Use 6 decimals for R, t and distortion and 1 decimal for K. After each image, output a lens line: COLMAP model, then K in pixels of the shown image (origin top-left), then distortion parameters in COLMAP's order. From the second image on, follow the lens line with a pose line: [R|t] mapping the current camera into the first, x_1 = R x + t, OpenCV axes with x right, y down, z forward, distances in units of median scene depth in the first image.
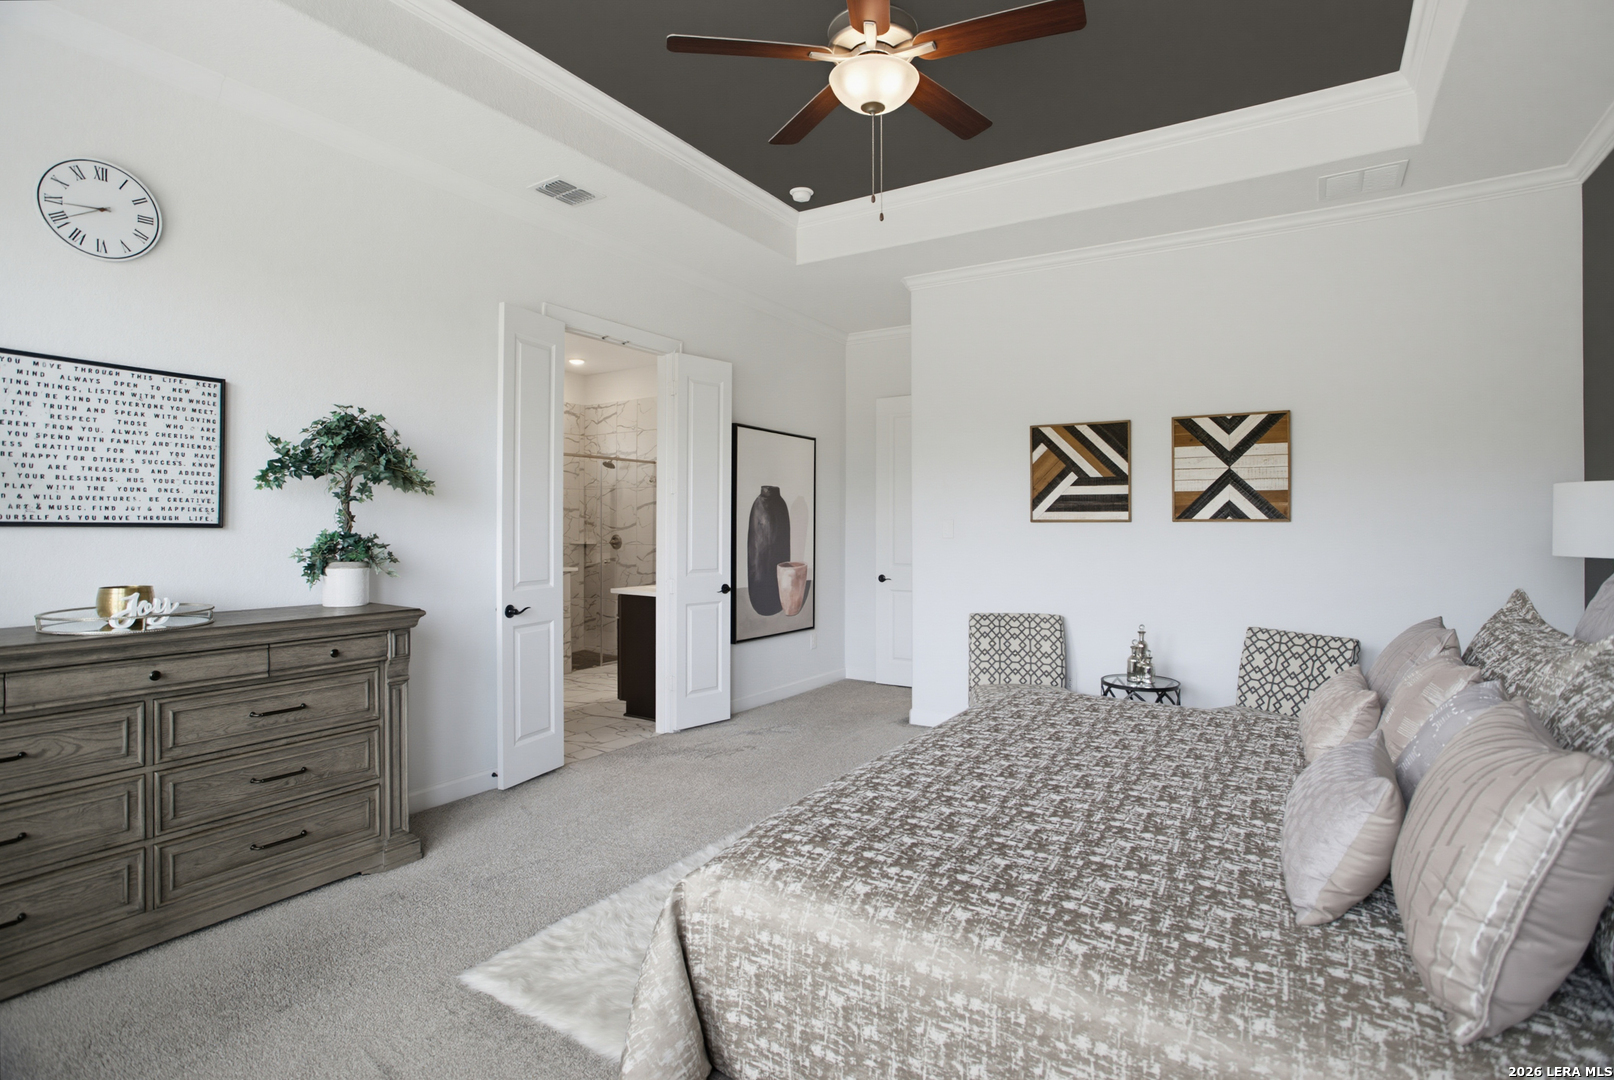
lens RADIAL K [[786.7, 0, 811.5], [0, 786.7, 536.6], [0, 0, 1]] dist [-0.057300, 0.013620]
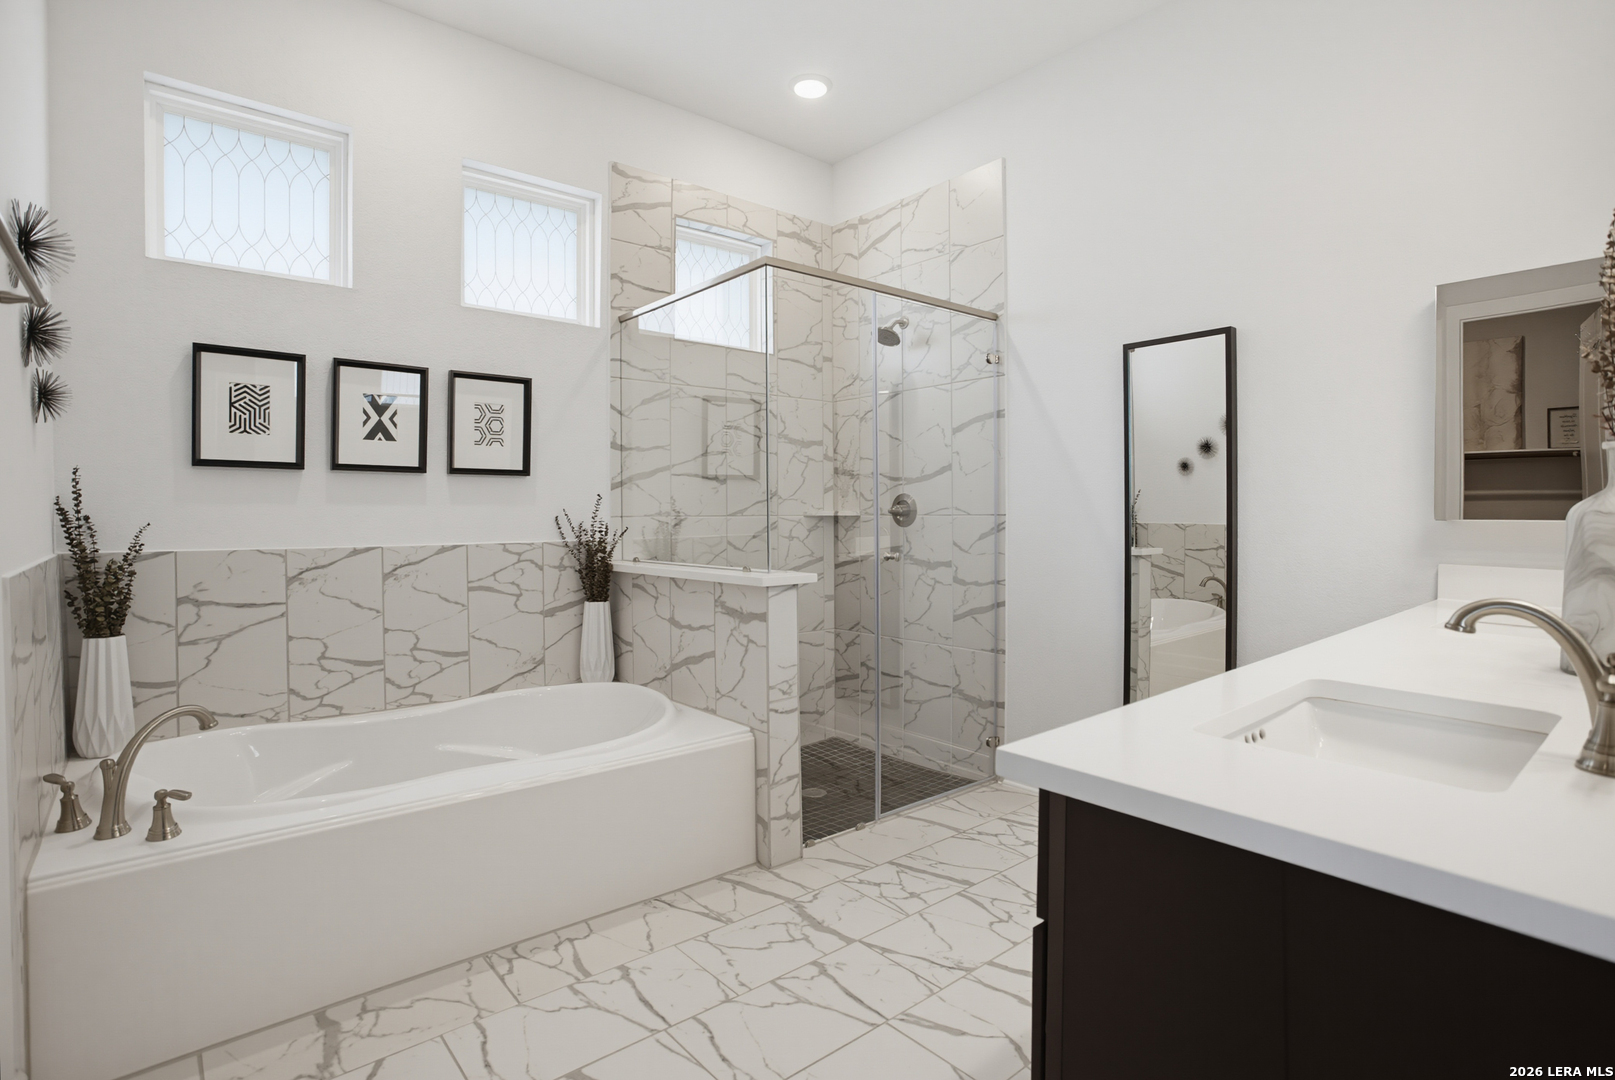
lens RADIAL K [[787.2, 0, 805.5], [0, 787.2, 532.0], [0, 0, 1]] dist [-0.057300, 0.013620]
pose [[0.956310, -0.007881, -0.292247, -0.171033], [0.012453, 0.999827, 0.013789, 0.012292], [0.292088, -0.016826, 0.956243, 0.550783]]
